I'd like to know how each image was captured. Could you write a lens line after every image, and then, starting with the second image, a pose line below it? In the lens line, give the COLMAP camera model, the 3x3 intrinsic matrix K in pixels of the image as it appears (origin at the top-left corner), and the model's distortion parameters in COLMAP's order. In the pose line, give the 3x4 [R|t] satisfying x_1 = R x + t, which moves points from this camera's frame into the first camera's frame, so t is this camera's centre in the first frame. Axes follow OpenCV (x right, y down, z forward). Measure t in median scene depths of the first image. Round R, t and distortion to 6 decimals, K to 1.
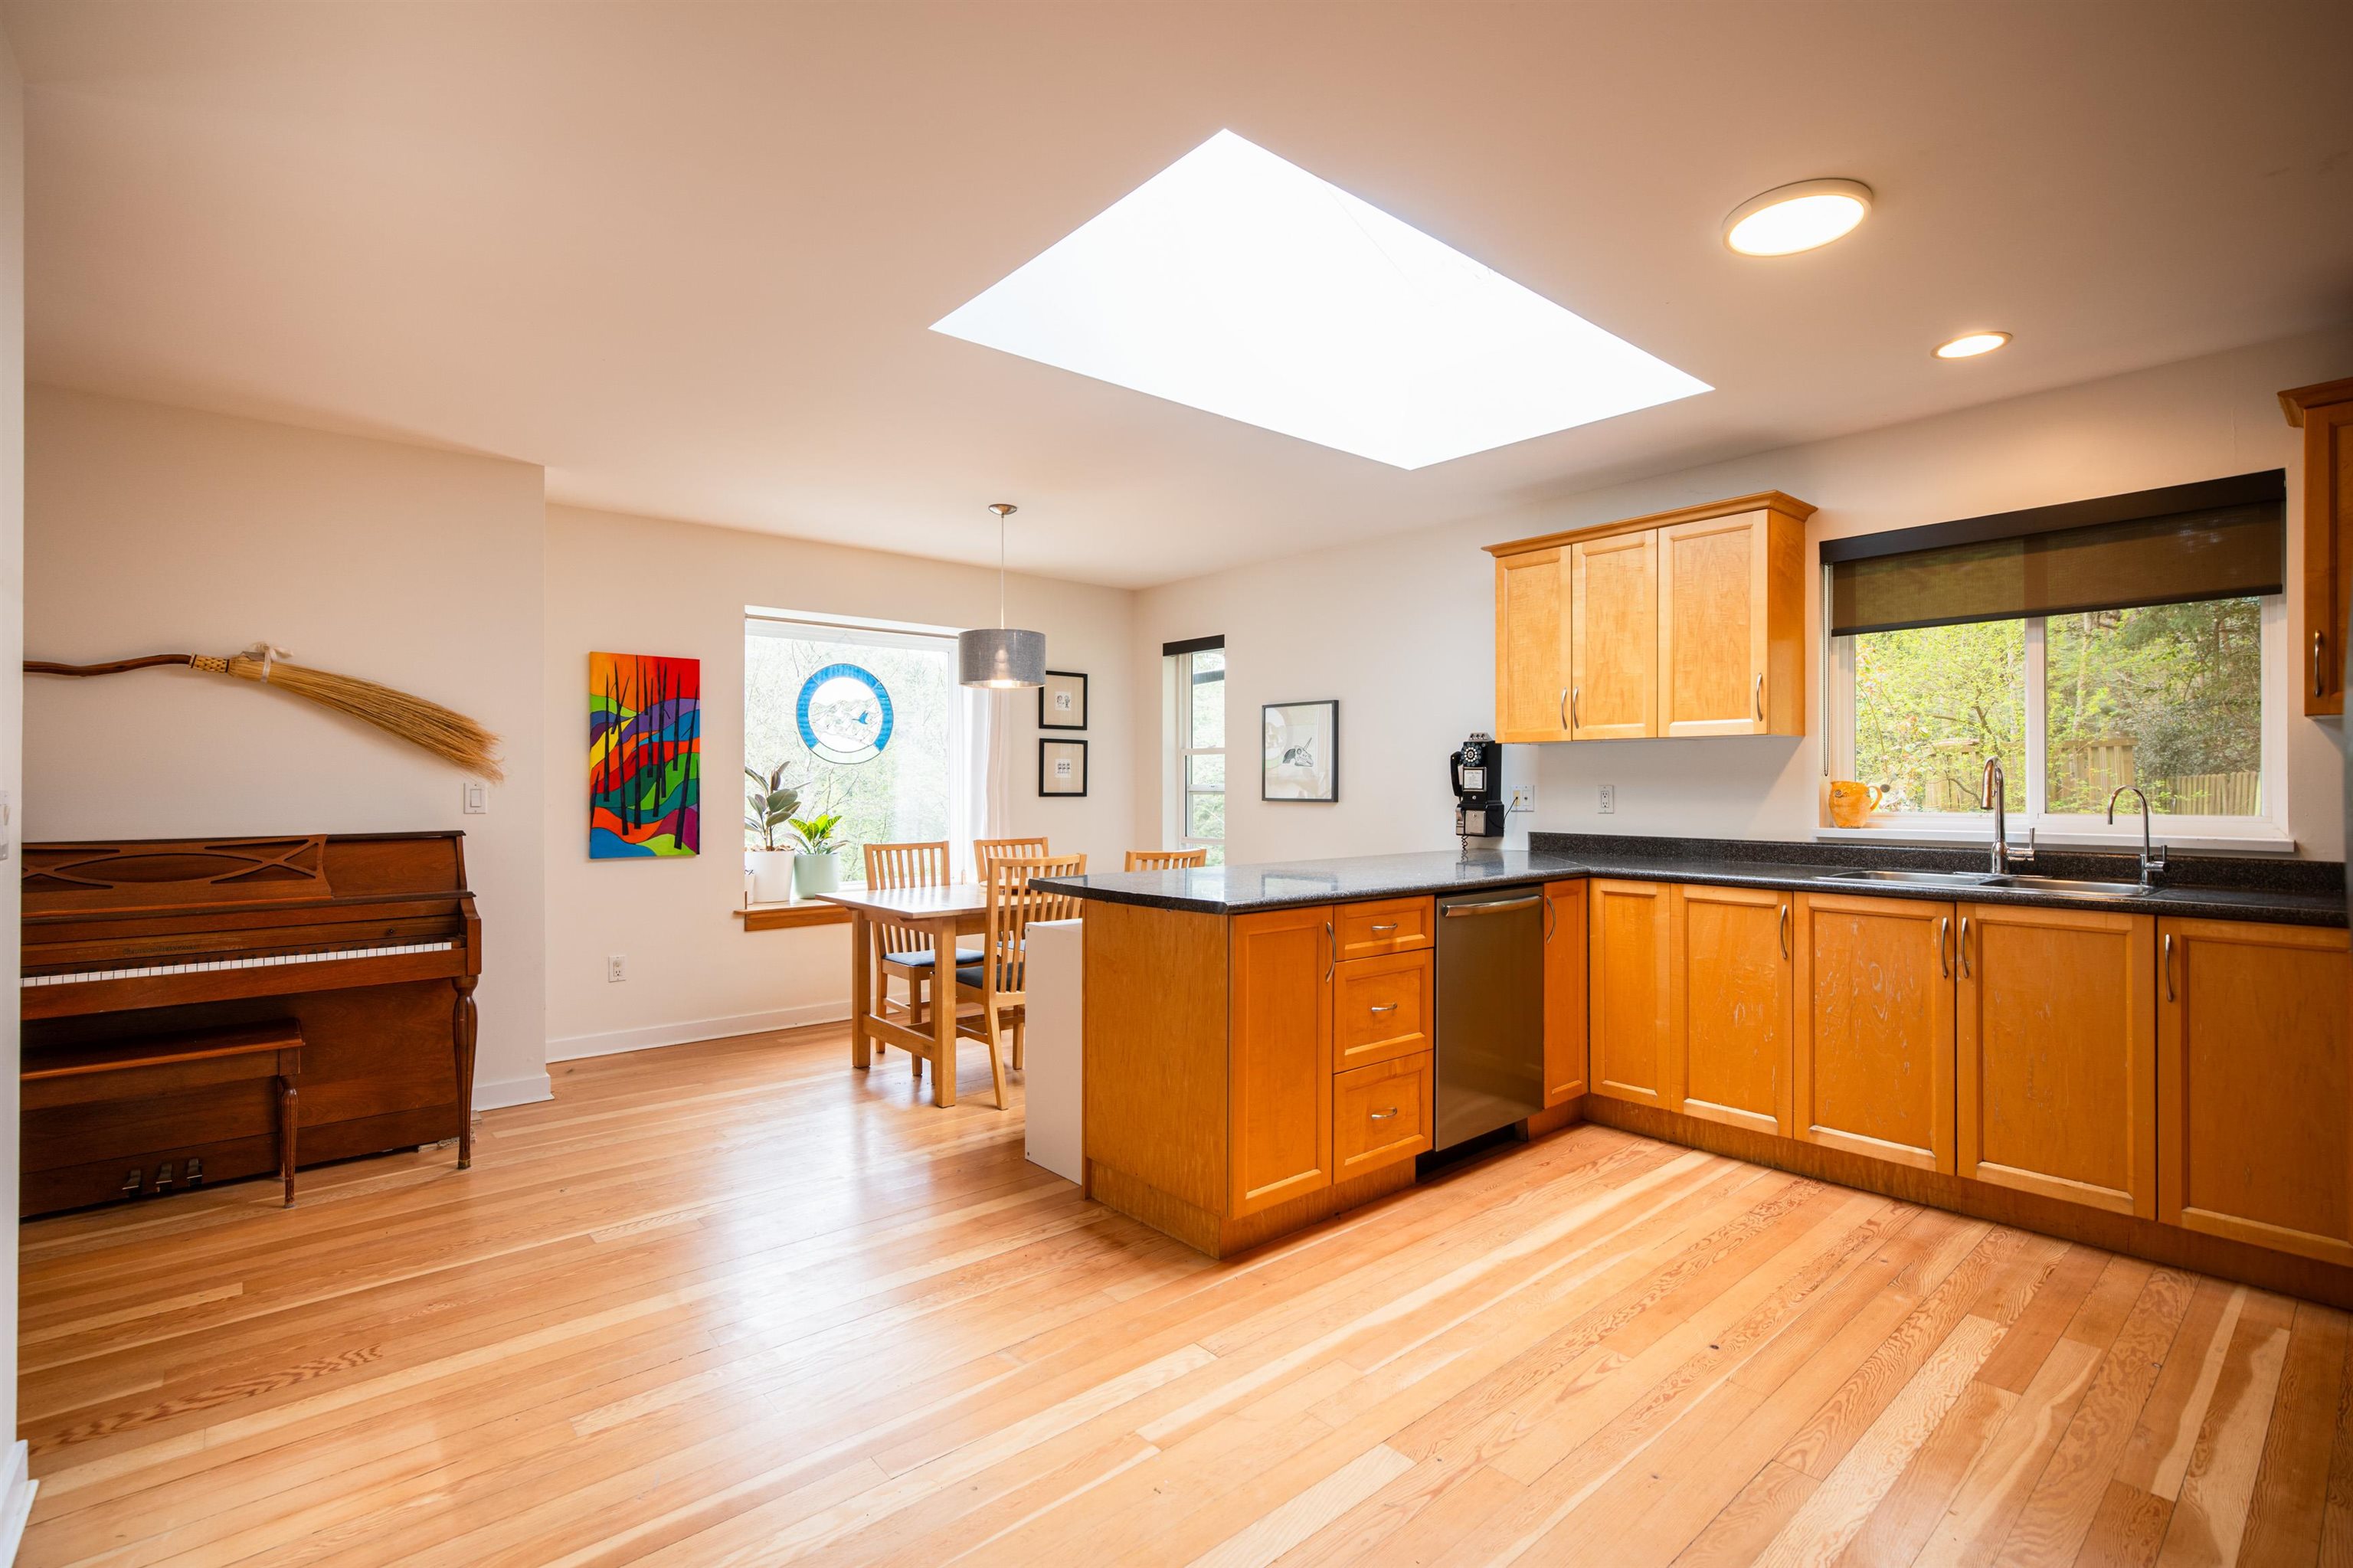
lens RADIAL K [[1075.3, 0, 1176.5], [0, 1075.3, 784.0], [0, 0, 1]] dist [0.003539, 0.000574]
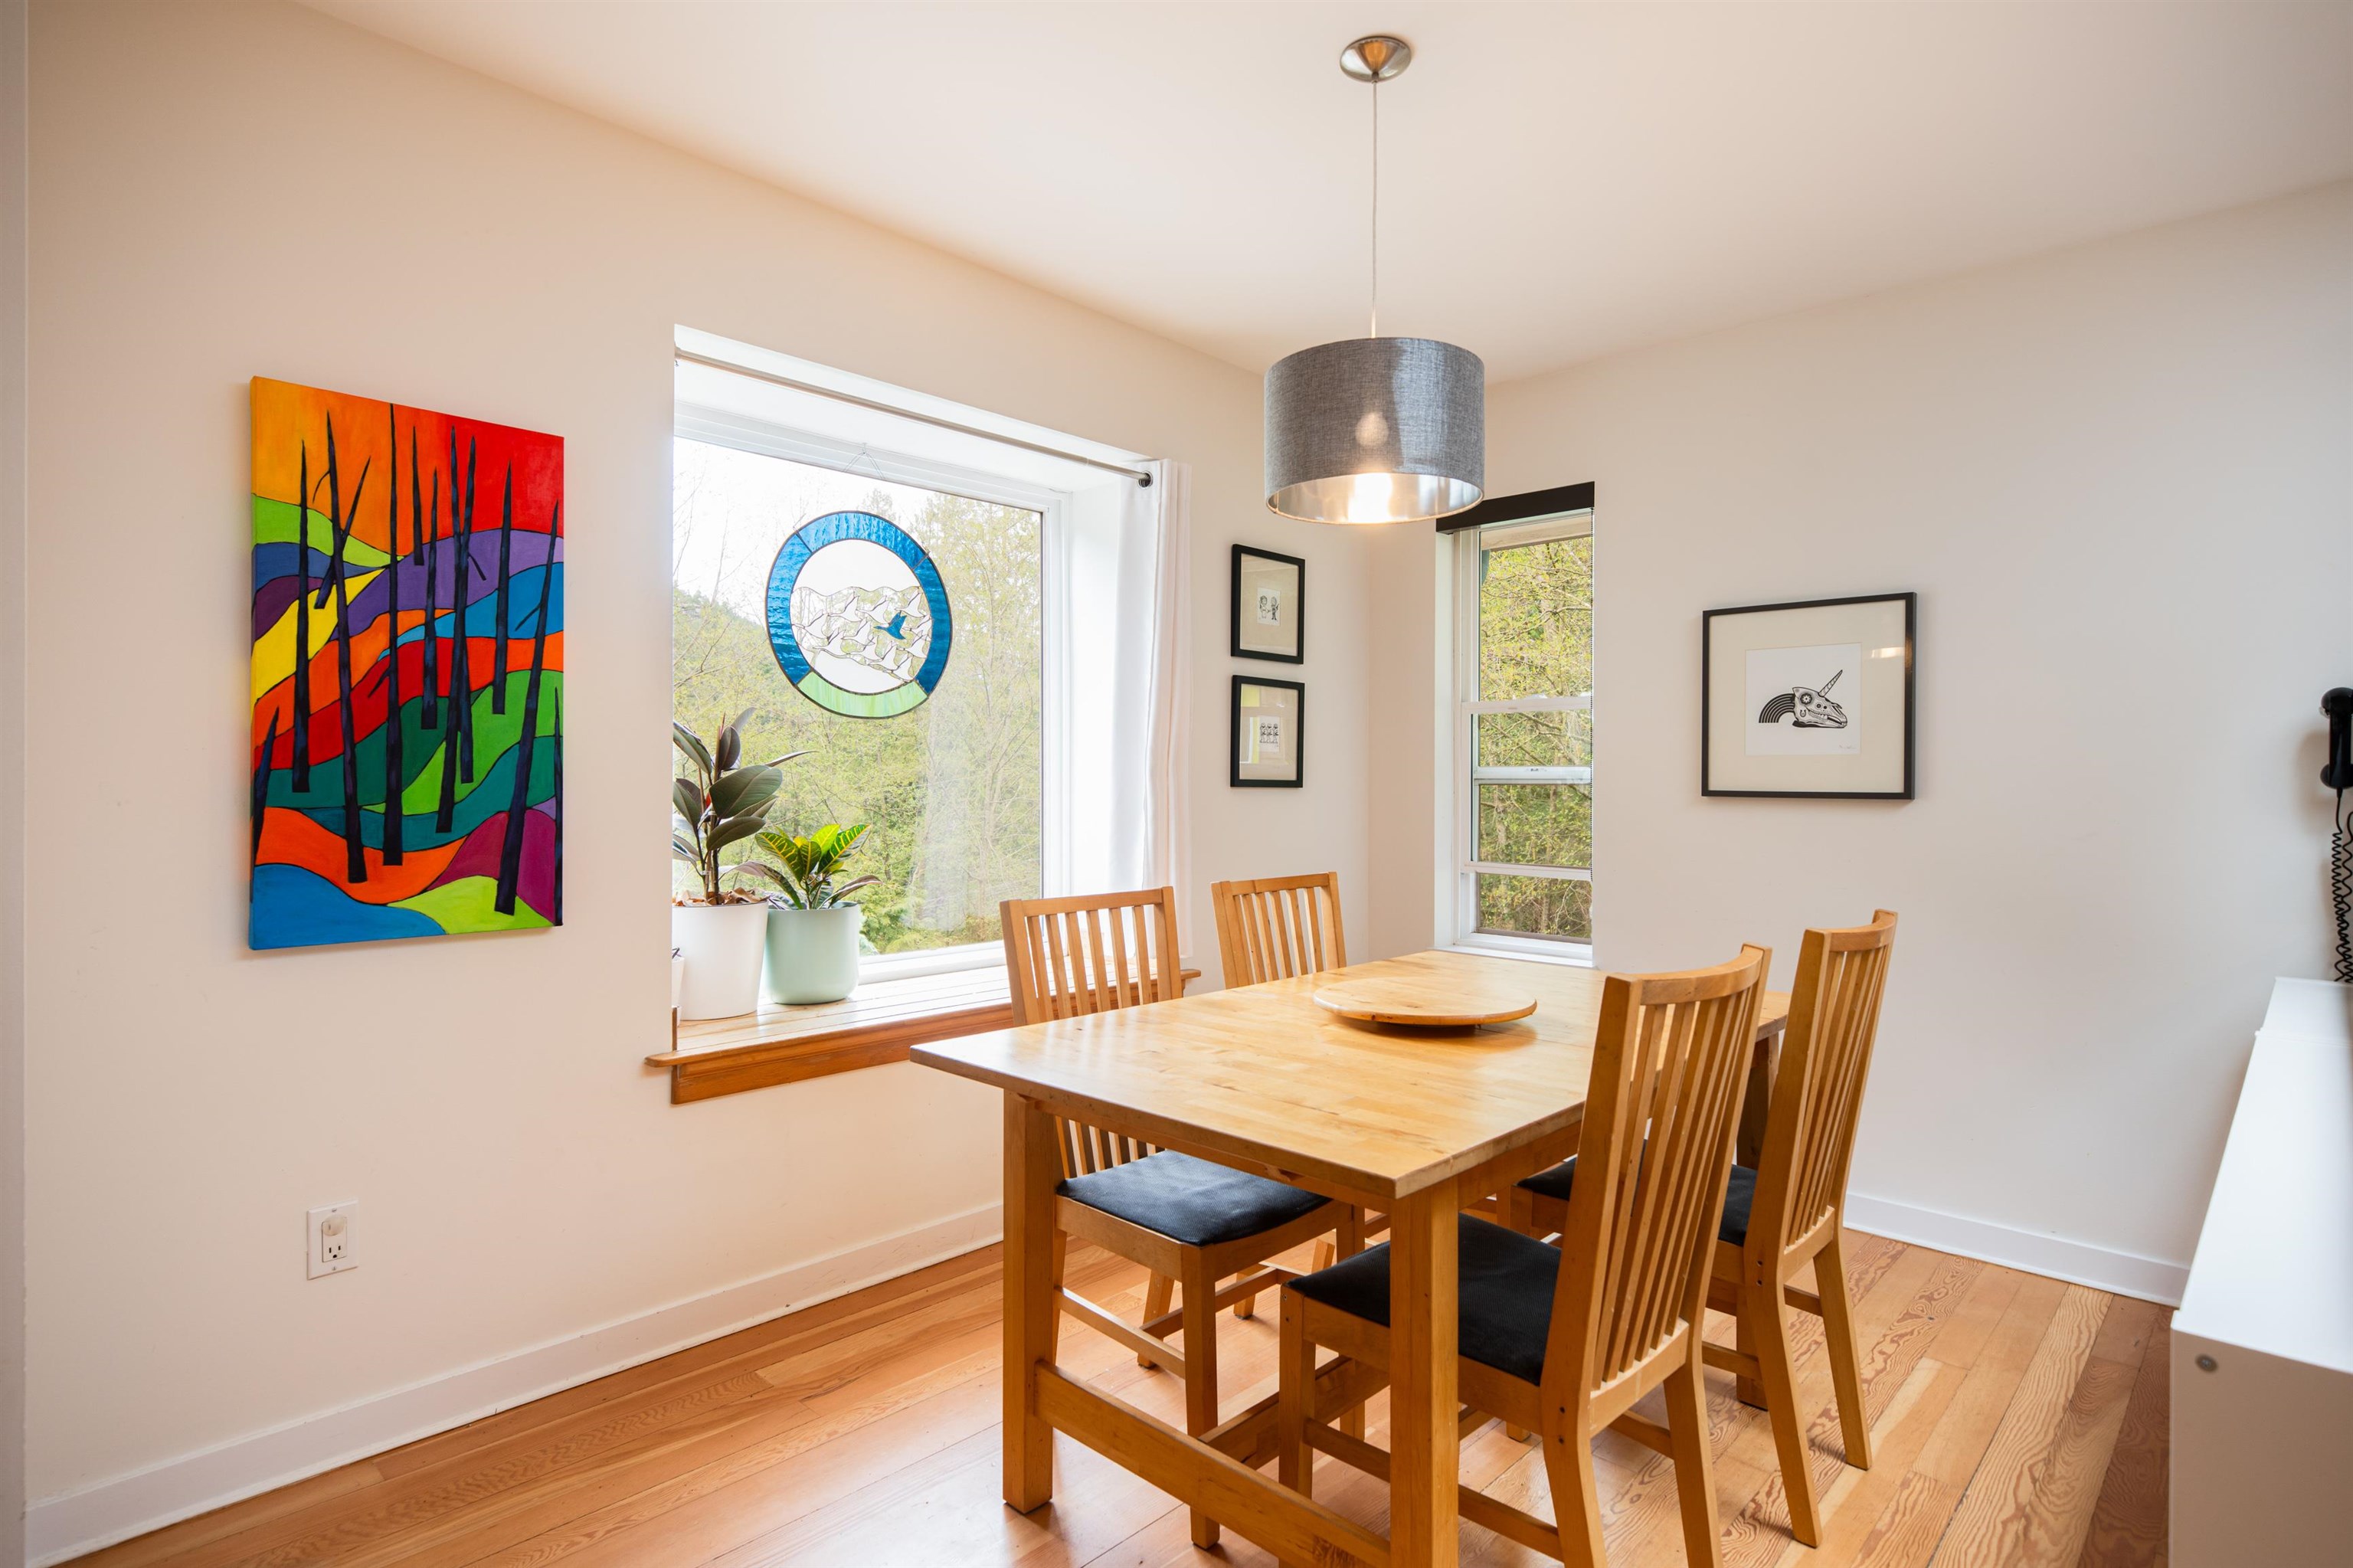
lens RADIAL K [[1206.3, 0, 1213.2], [0, 1206.3, 781.7], [0, 0, 1]] dist [0.001973, 0.000468]
pose [[0.993781, 0.004556, 0.111262, -0.261907], [-0.004800, 0.999987, 0.001927, 0.010329], [-0.111251, -0.002449, 0.993789, 0.546805]]
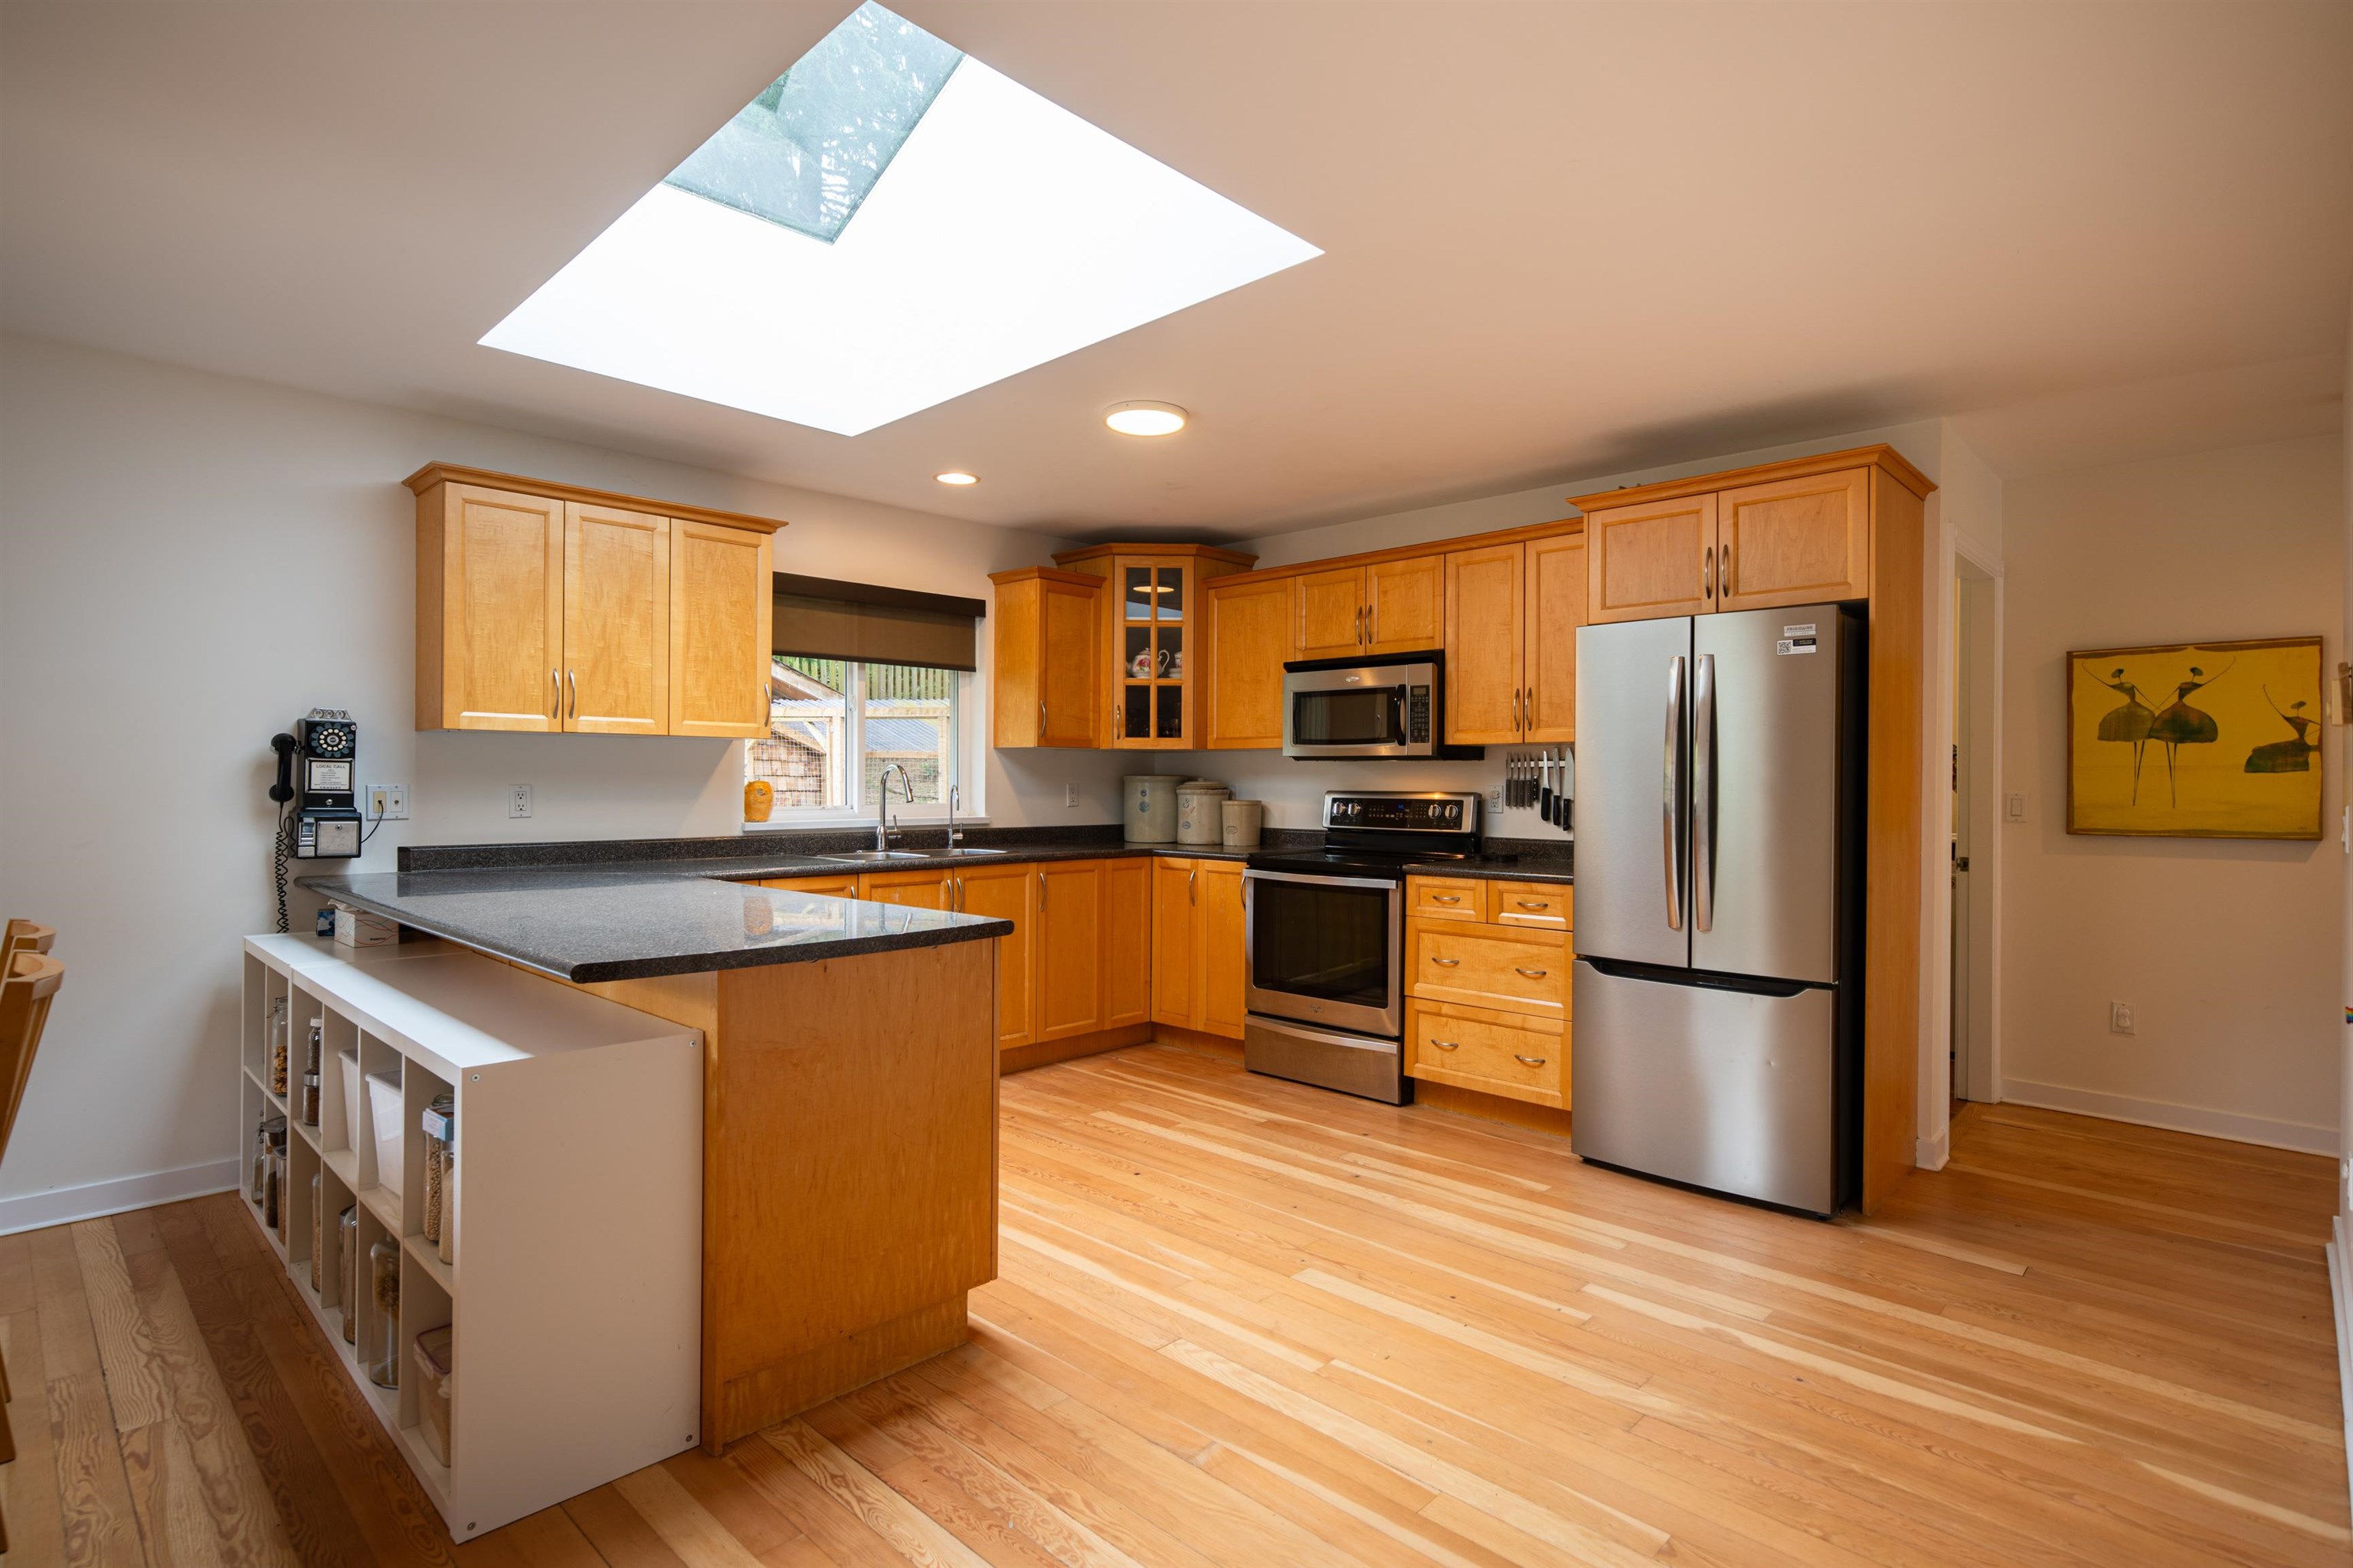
lens RADIAL K [[1151.3, 0, 1176.5], [0, 1151.3, 784.0], [0, 0, 1]] dist [0.002267, 0.000645]
pose [[-0.087448, -0.002441, 0.996166, -0.495164], [-0.005024, 0.999985, 0.002009, -0.003203], [-0.996156, -0.004829, -0.087459, 0.510395]]
